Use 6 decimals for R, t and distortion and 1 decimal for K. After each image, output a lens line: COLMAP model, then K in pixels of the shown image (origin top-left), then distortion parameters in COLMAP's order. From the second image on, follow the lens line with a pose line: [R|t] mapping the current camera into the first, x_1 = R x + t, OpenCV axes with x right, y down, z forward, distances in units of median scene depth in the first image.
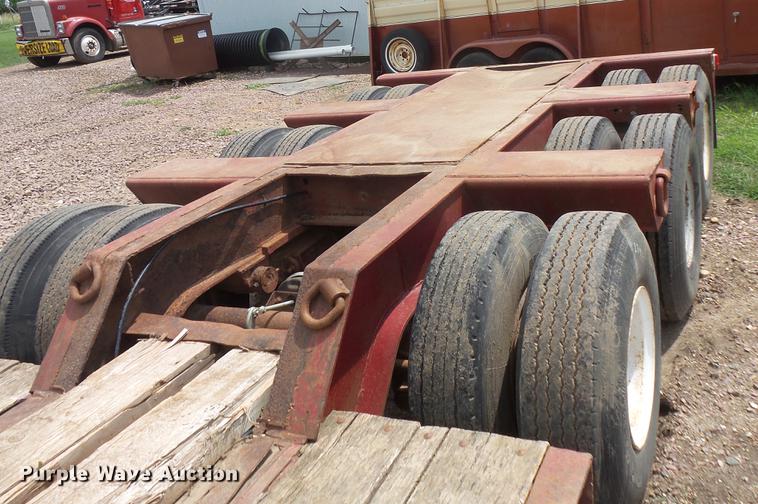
lens RADIAL K [[721.1, 0, 379.0], [0, 721.1, 252.0], [0, 0, 1]] dist [0.002306, 0.011058]
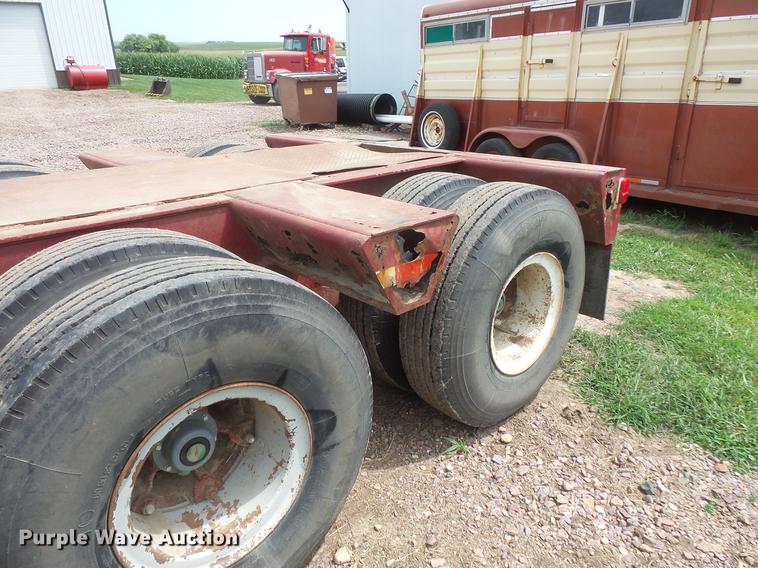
lens RADIAL K [[524.3, 0, 379.4], [0, 524.3, 286.0], [0, 0, 1]] dist [0.001893, -0.001912]
pose [[0.938082, 0.235937, -0.253645, 0.131622], [-0.228114, 0.971767, 0.060266, -0.057972], [0.260703, 0.001326, 0.965418, 0.181474]]
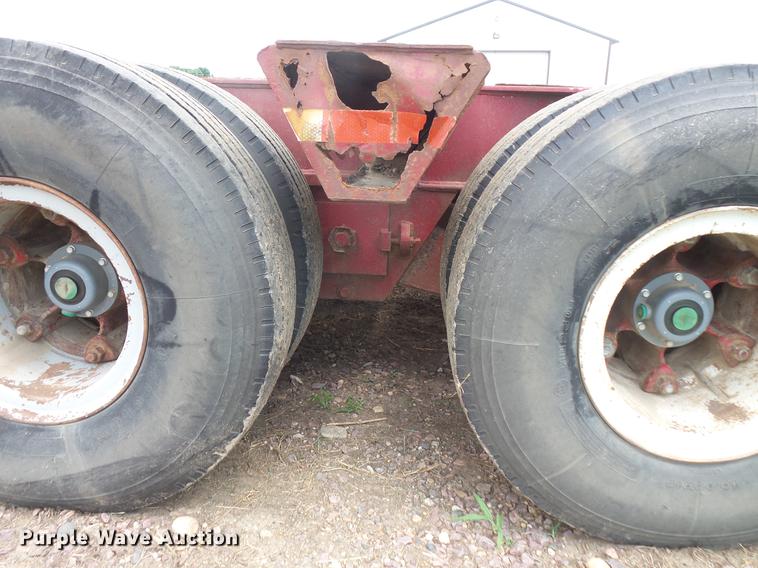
lens RADIAL K [[579.1, 0, 383.6], [0, 579.1, 287.5], [0, 0, 1]] dist [-0.003985, -0.002658]
pose [[0.409715, 0.393449, -0.823001, 0.171351], [-0.415059, 0.883809, 0.215890, -0.055733], [0.812317, 0.253141, 0.525415, 0.246509]]
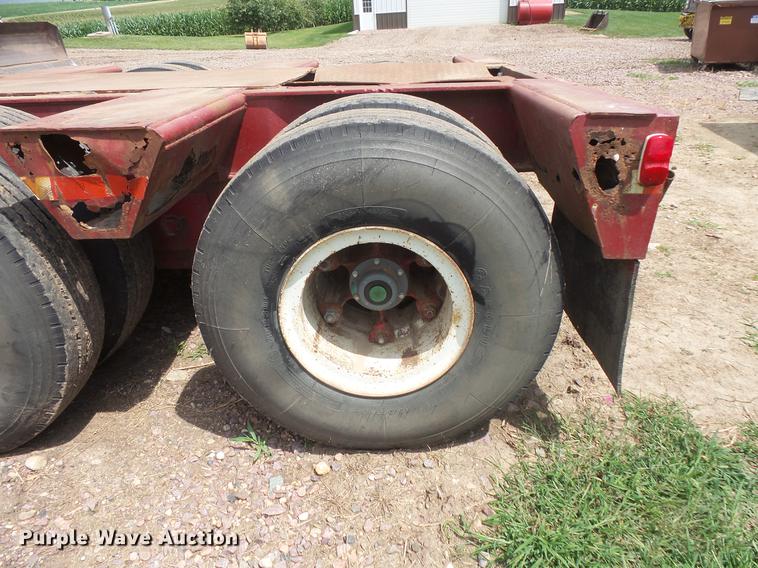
lens RADIAL K [[524.3, 0, 379.4], [0, 524.3, 286.0], [0, 0, 1]] dist [0.001893, -0.001912]
pose [[0.452487, 0.507076, -0.733573, 0.194252], [-0.357750, 0.856725, 0.371535, -0.087629], [0.816866, 0.094321, 0.569063, 0.266146]]
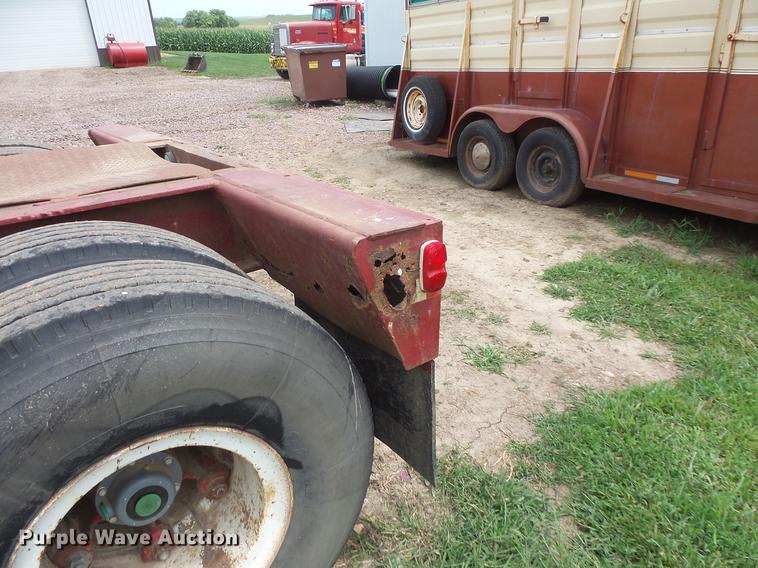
lens RADIAL K [[529.2, 0, 381.5], [0, 529.2, 287.6], [0, 0, 1]] dist [-0.000389, -0.004612]
pose [[0.906072, 0.265477, -0.329478, 0.168425], [-0.236326, 0.963421, 0.126375, -0.093628], [0.350976, -0.036641, 0.935667, 0.267742]]
